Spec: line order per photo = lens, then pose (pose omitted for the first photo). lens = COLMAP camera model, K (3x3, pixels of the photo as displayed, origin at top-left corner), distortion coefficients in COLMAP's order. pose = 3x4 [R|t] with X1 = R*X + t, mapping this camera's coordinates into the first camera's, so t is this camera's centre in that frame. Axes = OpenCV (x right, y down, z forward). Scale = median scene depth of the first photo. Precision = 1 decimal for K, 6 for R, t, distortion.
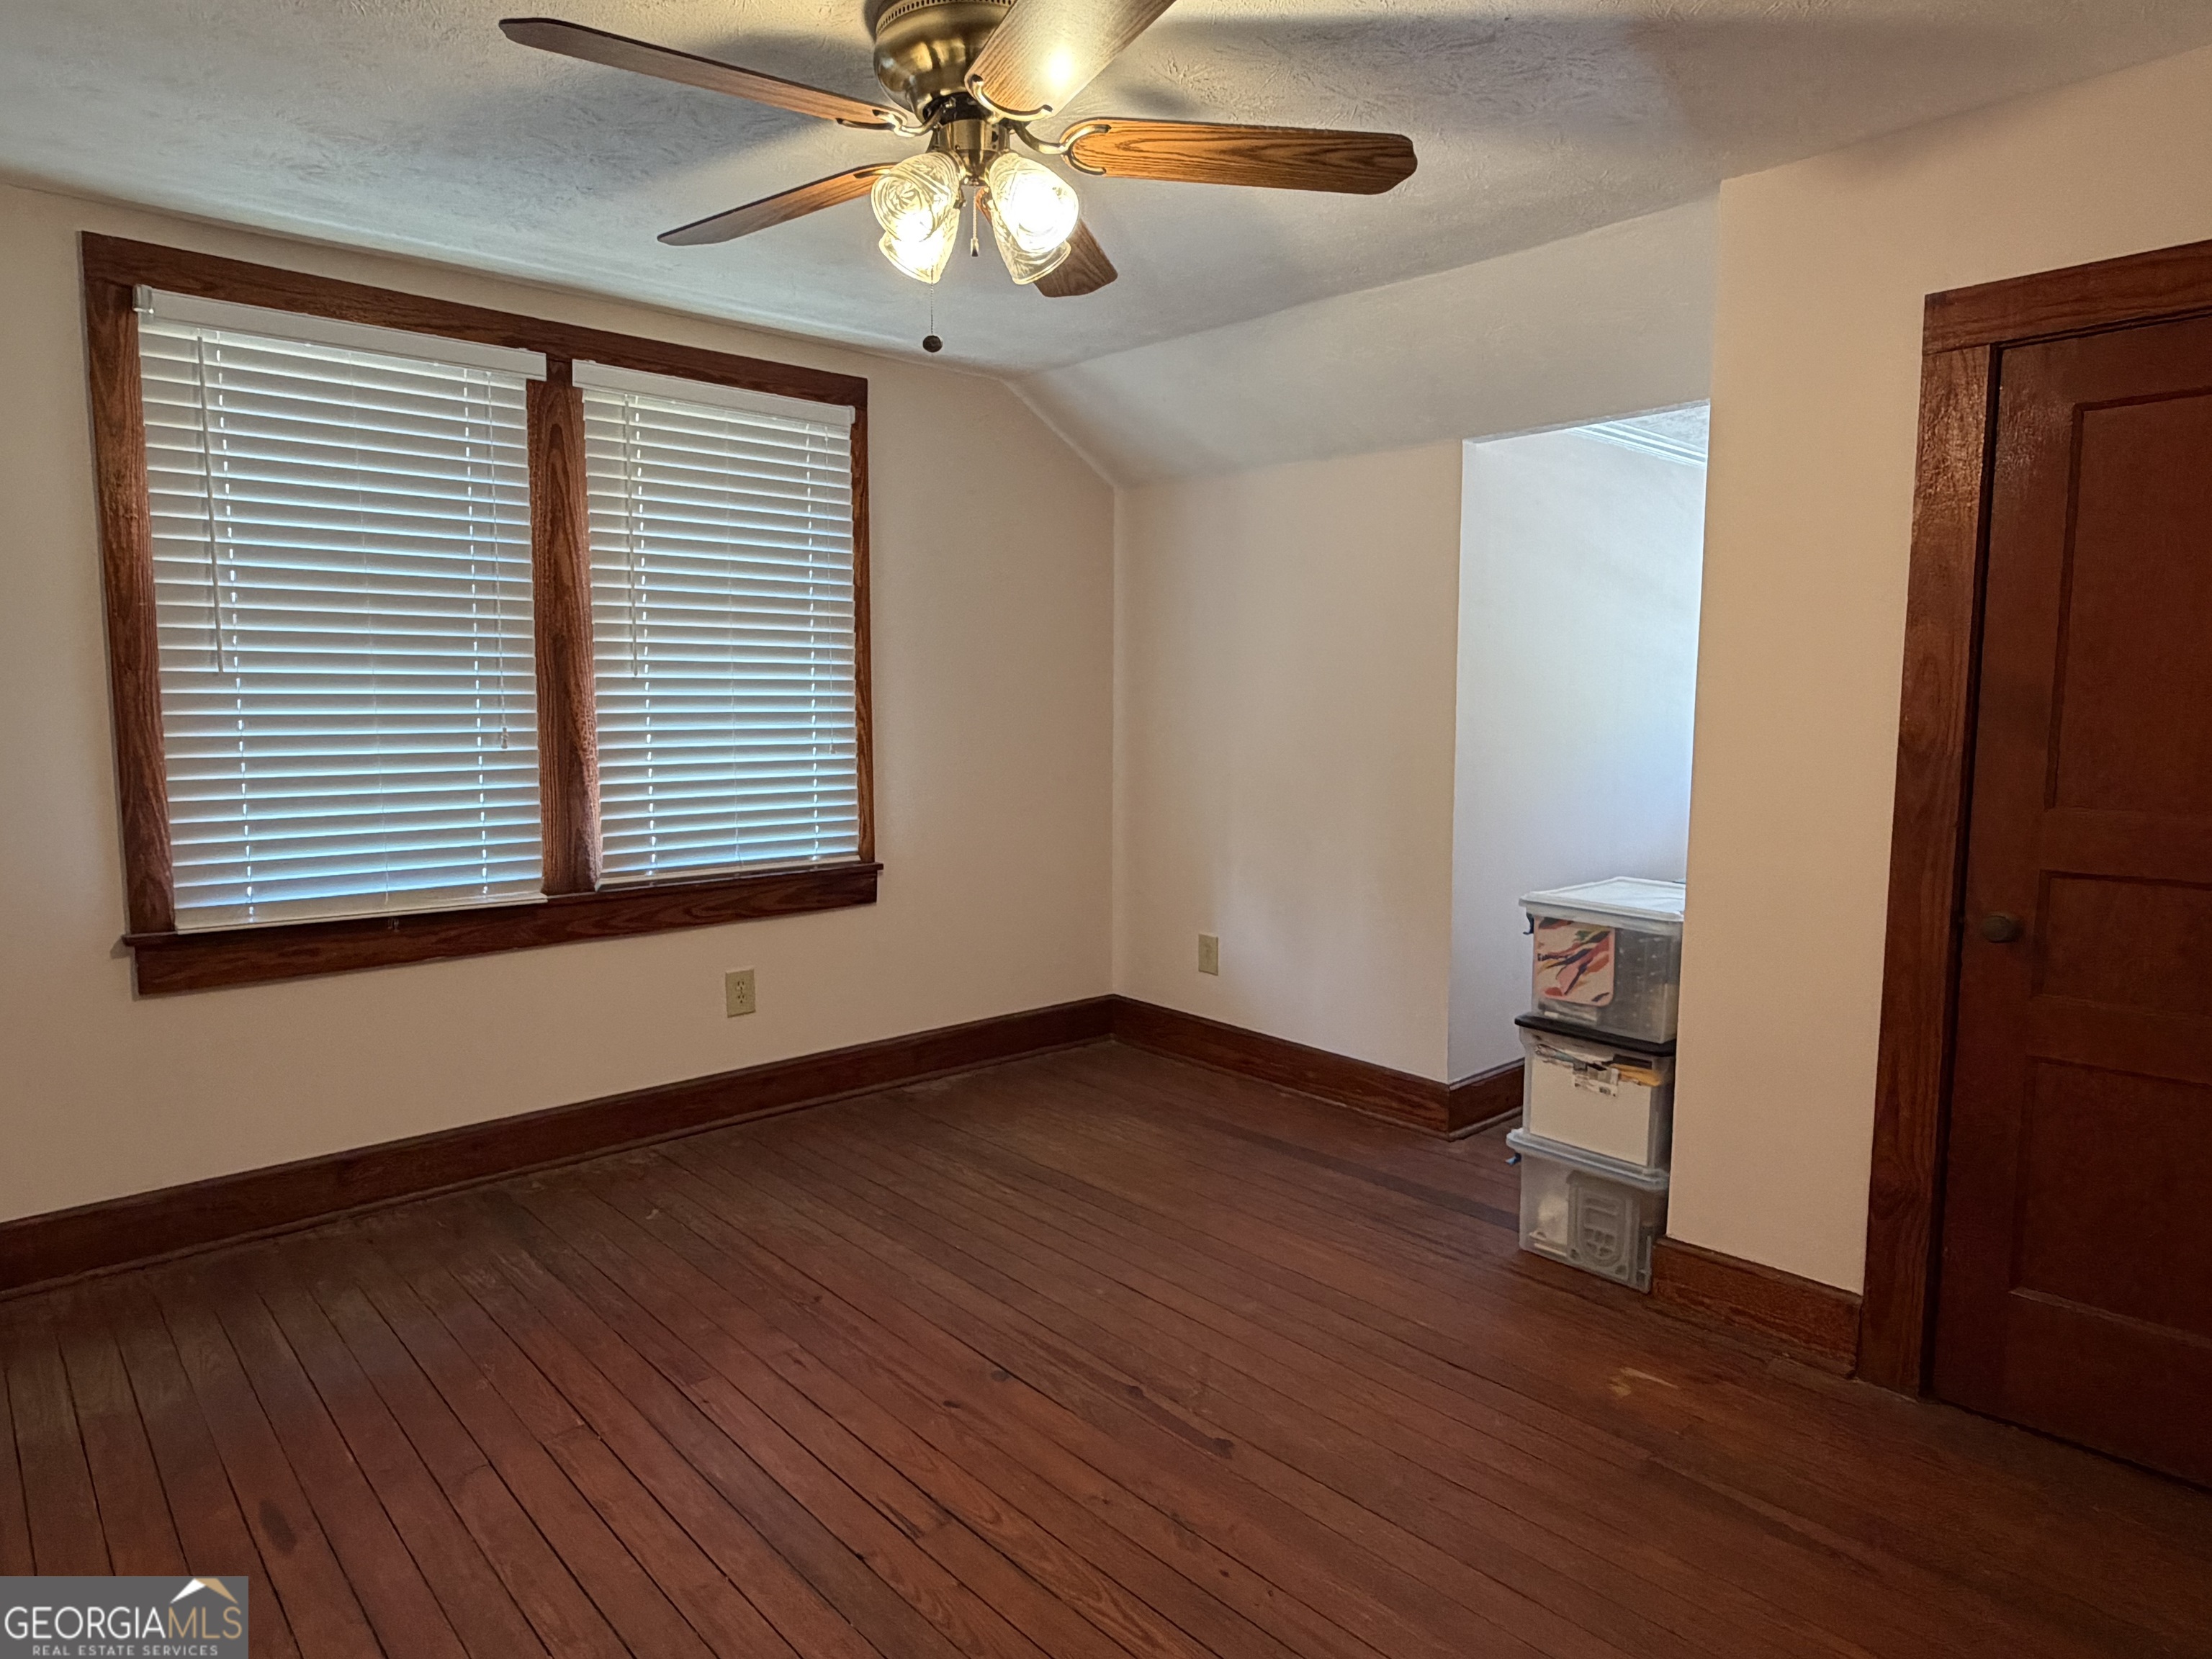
lens RADIAL K [[1319.3, 0, 1100.8], [0, 1319.3, 825.5], [0, 0, 1]] dist [-0.000169, 0.000798]
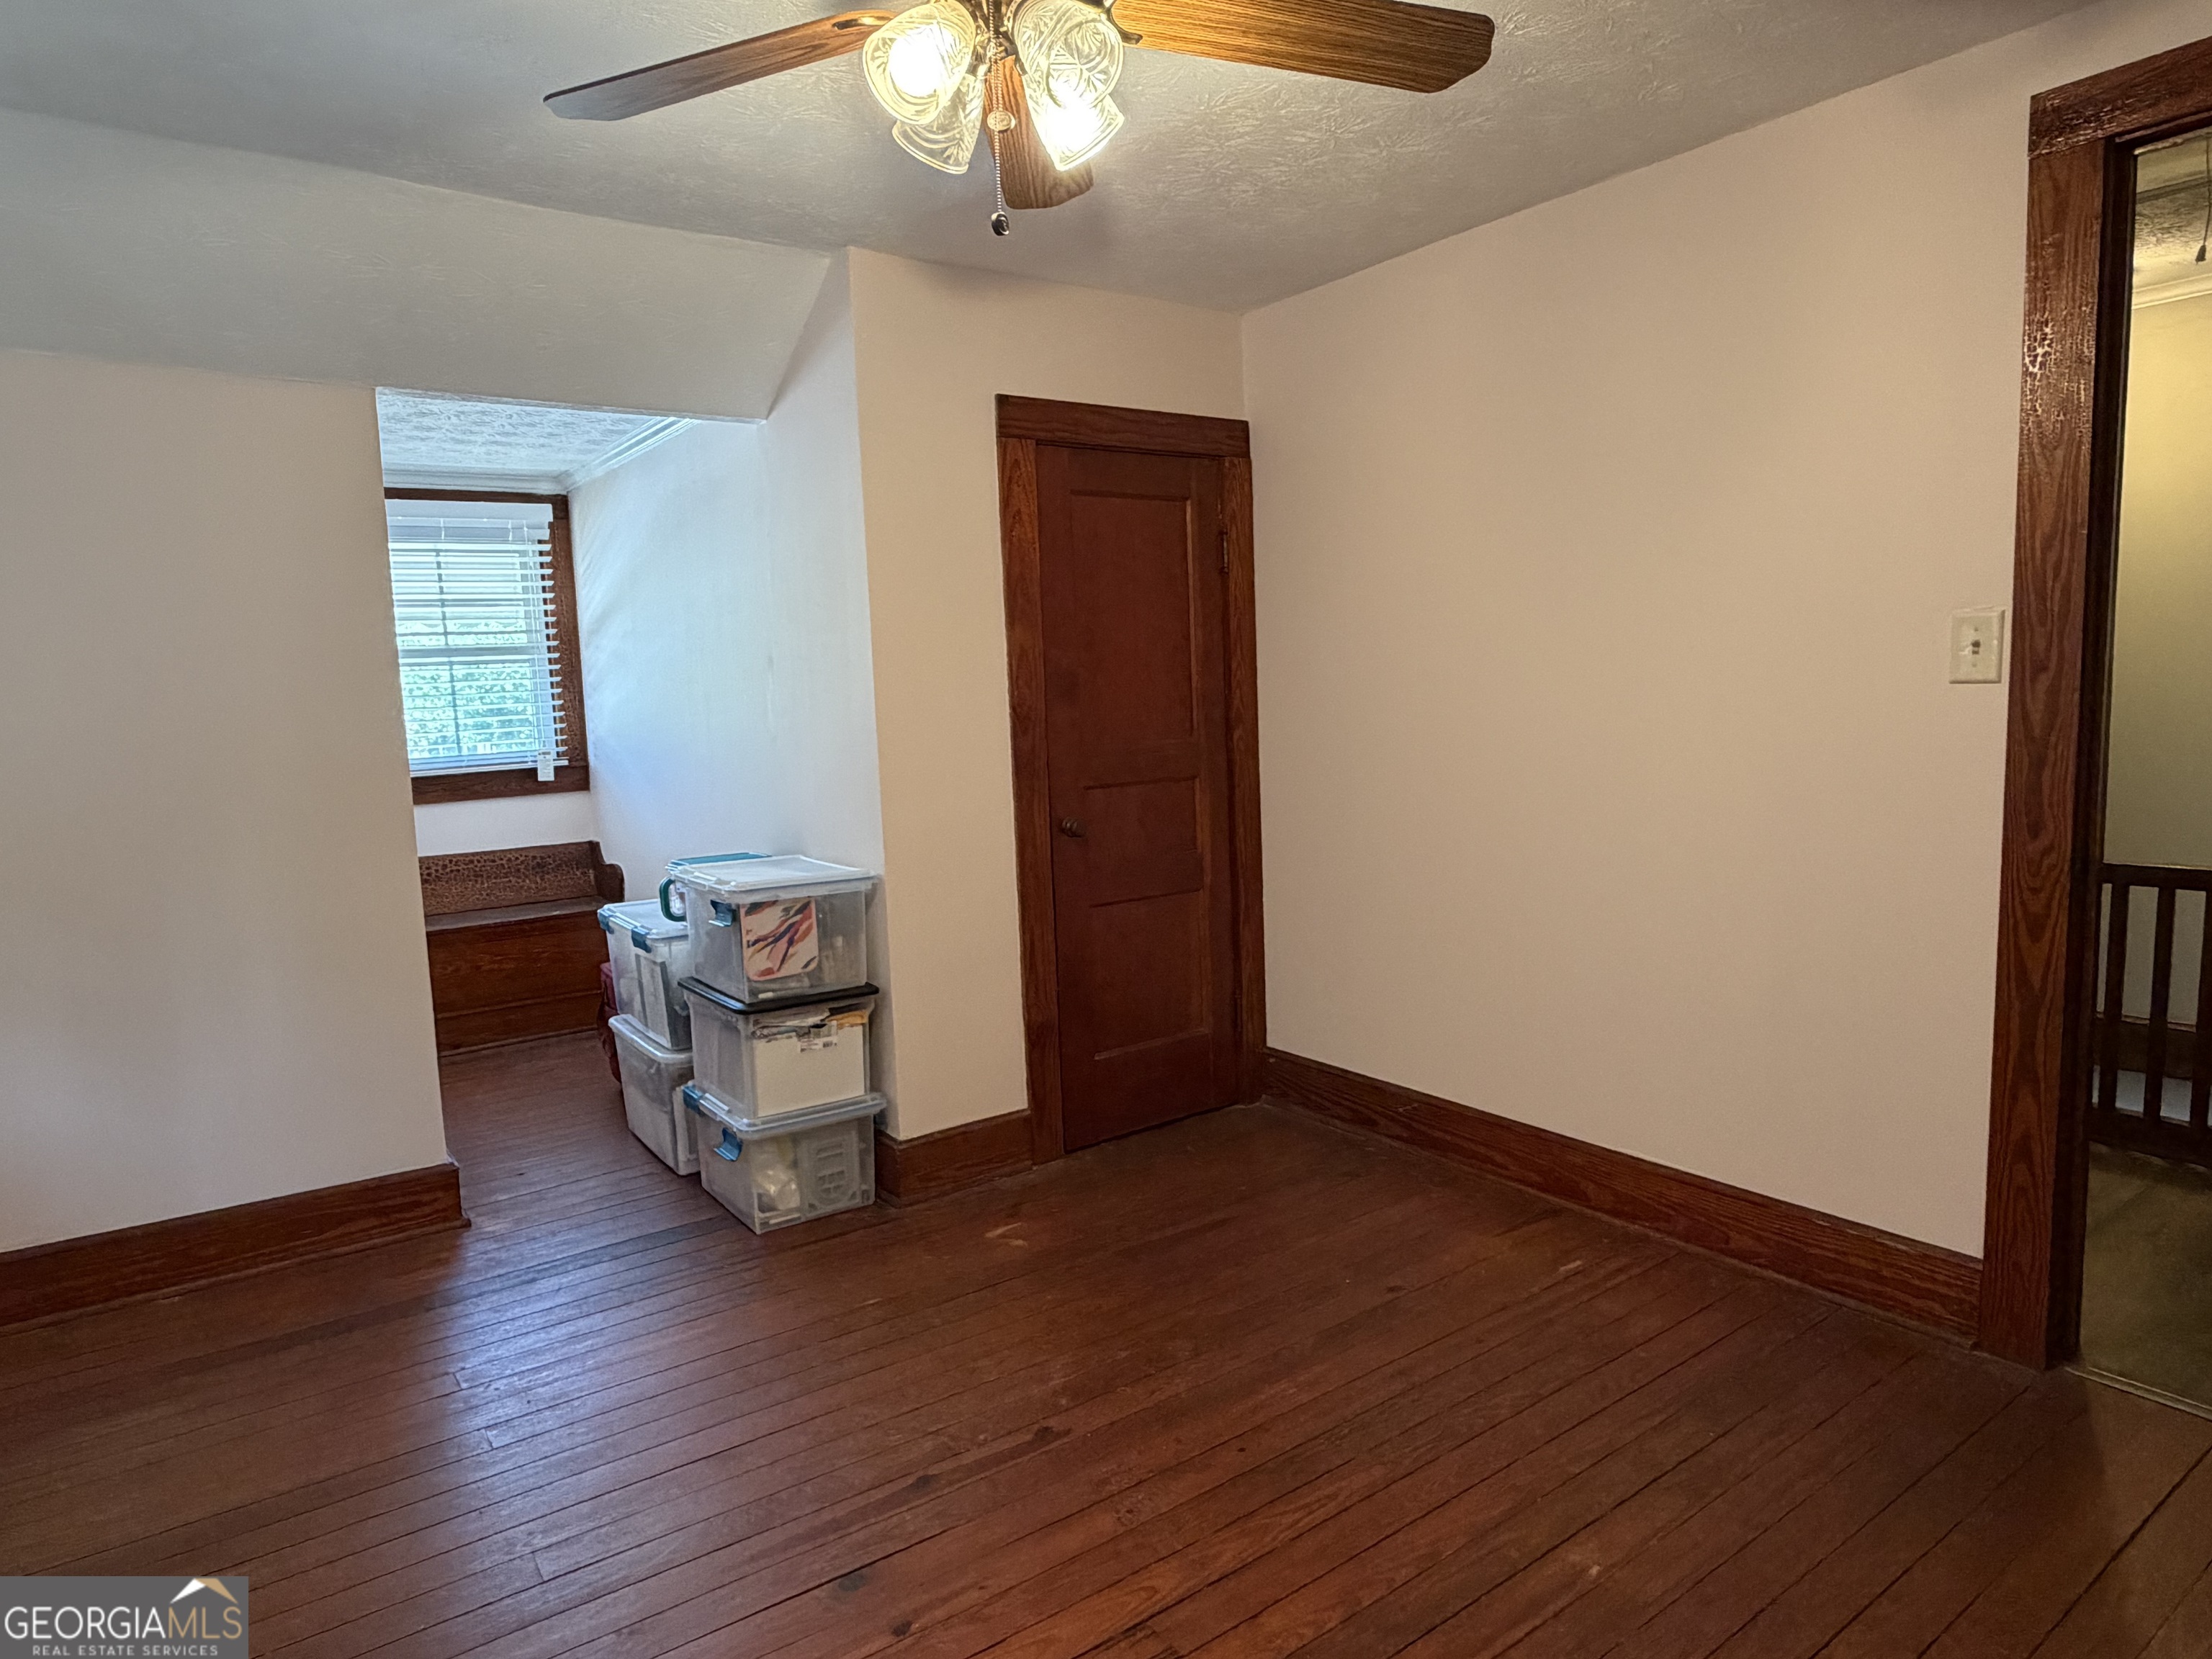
lens RADIAL K [[1319.3, 0, 1100.8], [0, 1319.3, 825.5], [0, 0, 1]] dist [-0.000169, 0.000798]
pose [[0.113285, -0.116947, 0.986656, -0.654406], [0.130583, 0.986187, 0.101899, -0.060685], [-0.984944, 0.117296, 0.126992, 0.616773]]
